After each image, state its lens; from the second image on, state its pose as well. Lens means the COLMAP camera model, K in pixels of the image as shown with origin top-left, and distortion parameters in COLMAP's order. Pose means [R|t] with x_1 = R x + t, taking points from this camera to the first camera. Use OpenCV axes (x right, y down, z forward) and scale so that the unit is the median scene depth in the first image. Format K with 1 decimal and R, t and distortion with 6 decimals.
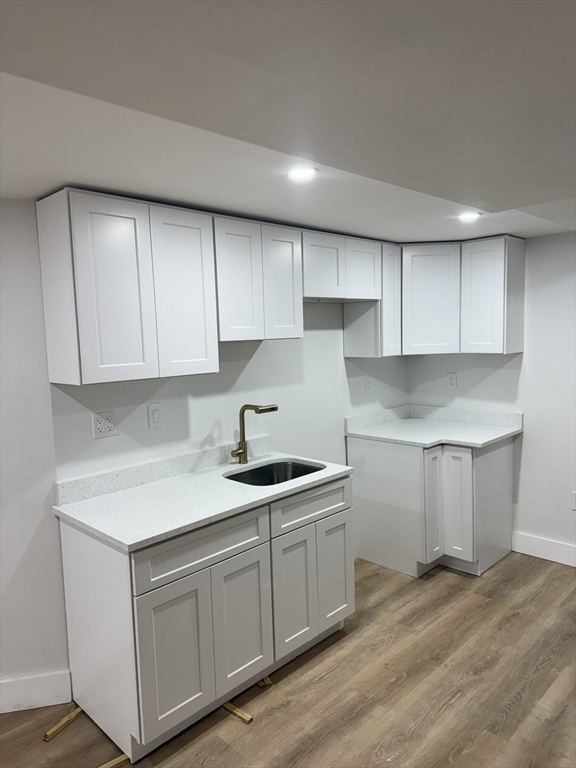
lens RADIAL K [[531.3, 0, 288.0], [0, 531.3, 384.0], [0, 0, 1]] dist [0.102130, -0.136813]
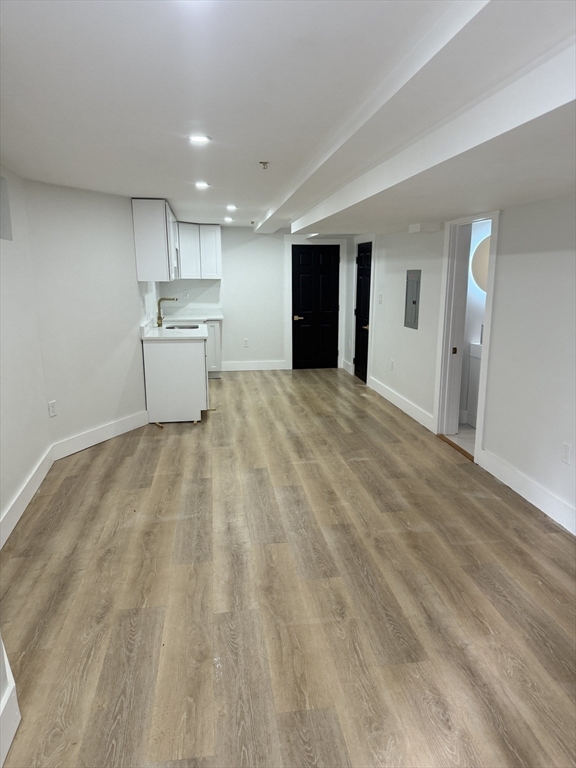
lens RADIAL K [[530.4, 0, 296.1], [0, 530.4, 393.5], [0, 0, 1]] dist [0.082868, -0.090481]
pose [[0.584592, -0.145932, 0.798095, -1.571283], [0.055406, 0.988575, 0.140177, 0.149844], [-0.809433, -0.037727, 0.585999, -0.721414]]
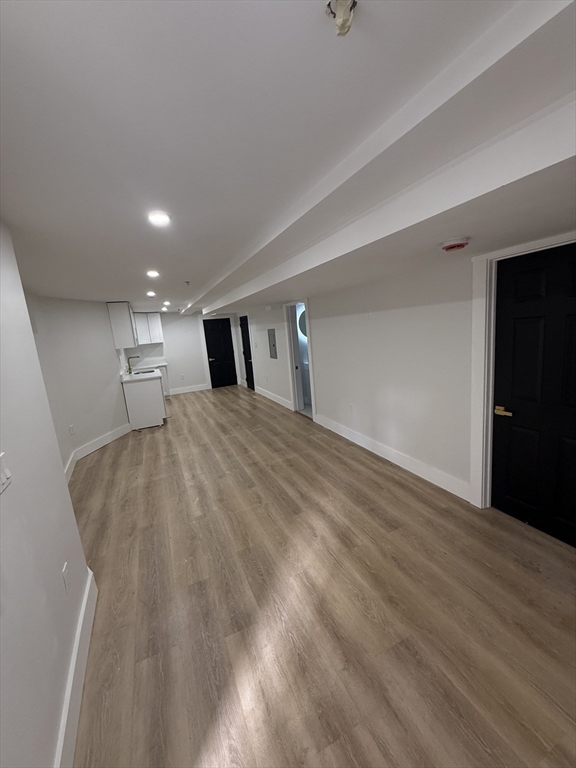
lens RADIAL K [[304.9, 0, 289.6], [0, 304.9, 383.0], [0, 0, 1]] dist [0.000232, 0.000024]
pose [[0.345280, -0.166375, 0.923635, -1.711682], [0.157557, 0.980469, 0.117713, 0.142526], [-0.925180, 0.104881, 0.364749, -0.780107]]
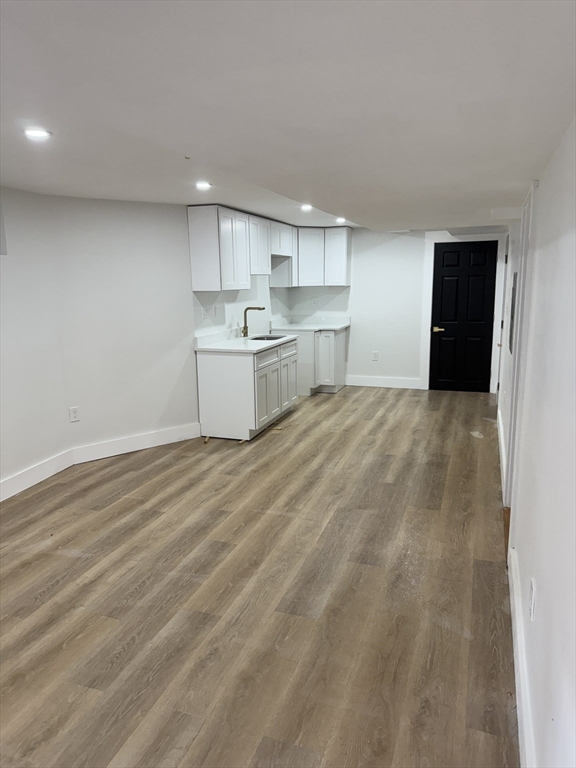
lens RADIAL K [[531.3, 0, 288.0], [0, 531.3, 384.0], [0, 0, 1]] dist [0.102130, -0.136813]
pose [[0.904514, -0.063789, 0.421646, -0.845903], [0.024337, 0.994859, 0.098300, 0.138987], [-0.425749, -0.078652, 0.901416, -0.964573]]
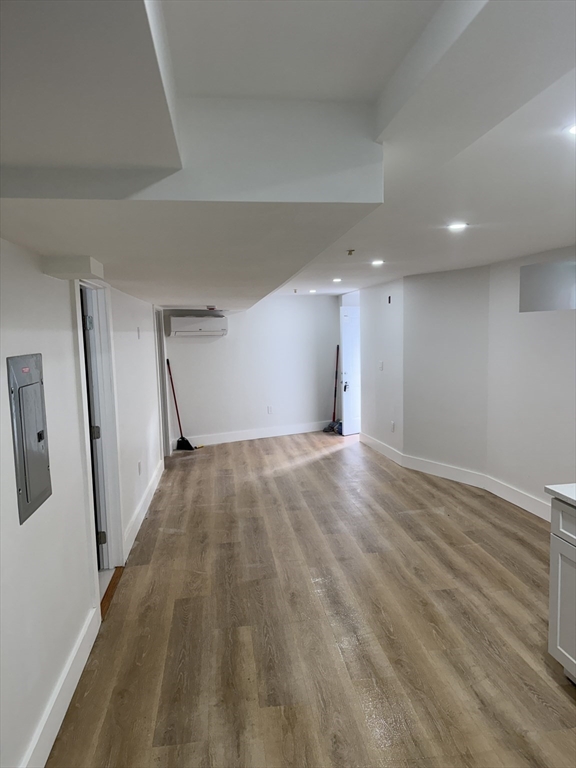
lens RADIAL K [[531.3, 0, 288.0], [0, 531.3, 384.0], [0, 0, 1]] dist [0.102130, -0.136813]
pose [[-0.605309, 0.127907, -0.785647, 0.709240], [-0.028070, 0.982961, 0.181658, -0.109178], [0.795495, 0.132012, -0.591405, 0.832502]]
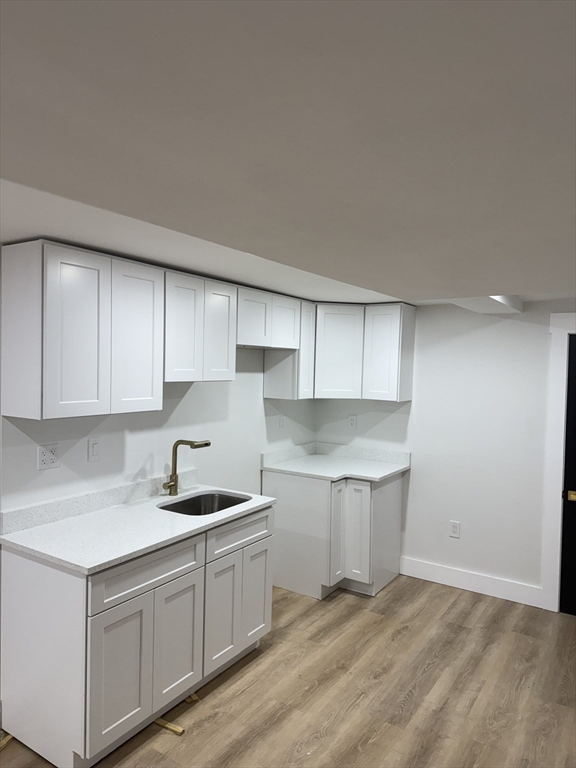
lens RADIAL K [[541.1, 0, 289.5], [0, 541.1, 380.2], [0, 0, 1]] dist [0.075609, -0.088177]
pose [[0.976764, 0.049008, 0.208641, -0.099410], [-0.035247, 0.996982, -0.069172, -0.014287], [-0.211401, 0.060211, 0.975543, -0.136969]]
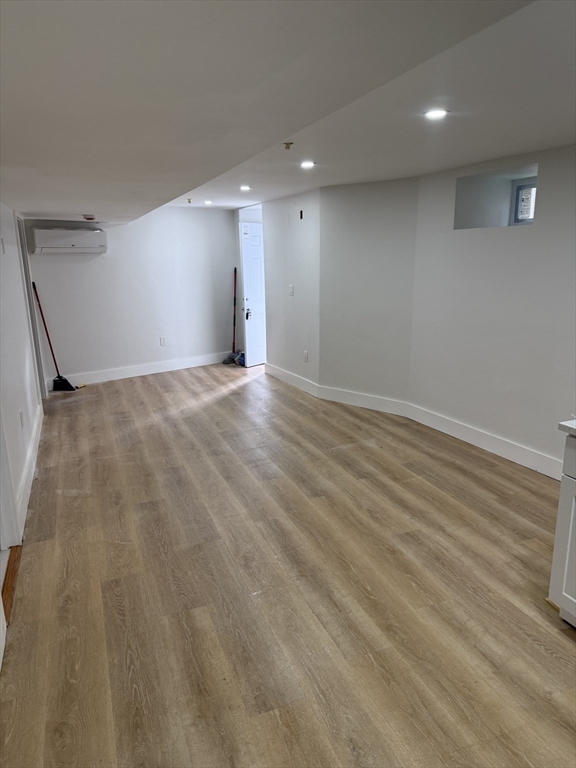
lens RADIAL K [[531.3, 0, 288.0], [0, 531.3, 384.0], [0, 0, 1]] dist [0.102130, -0.136813]
pose [[-0.396928, 0.254407, -0.881887, 0.608514], [-0.058258, 0.951898, 0.300825, -0.060305], [0.915999, 0.170783, -0.363014, 0.586793]]
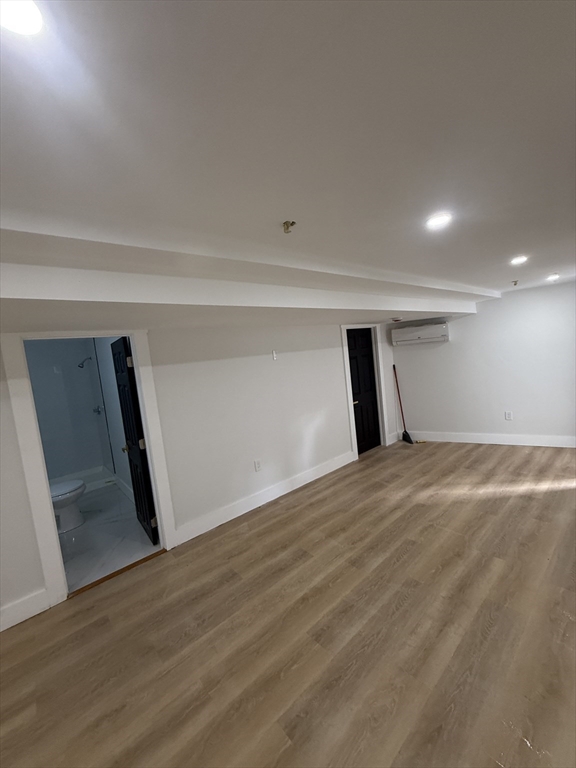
lens RADIAL K [[304.9, 0, 289.6], [0, 304.9, 383.0], [0, 0, 1]] dist [0.000232, 0.000024]
pose [[-0.988708, 0.129109, 0.076072, -0.569995], [0.141132, 0.972916, 0.183072, -0.045451], [-0.050375, 0.191741, -0.980152, 0.598586]]
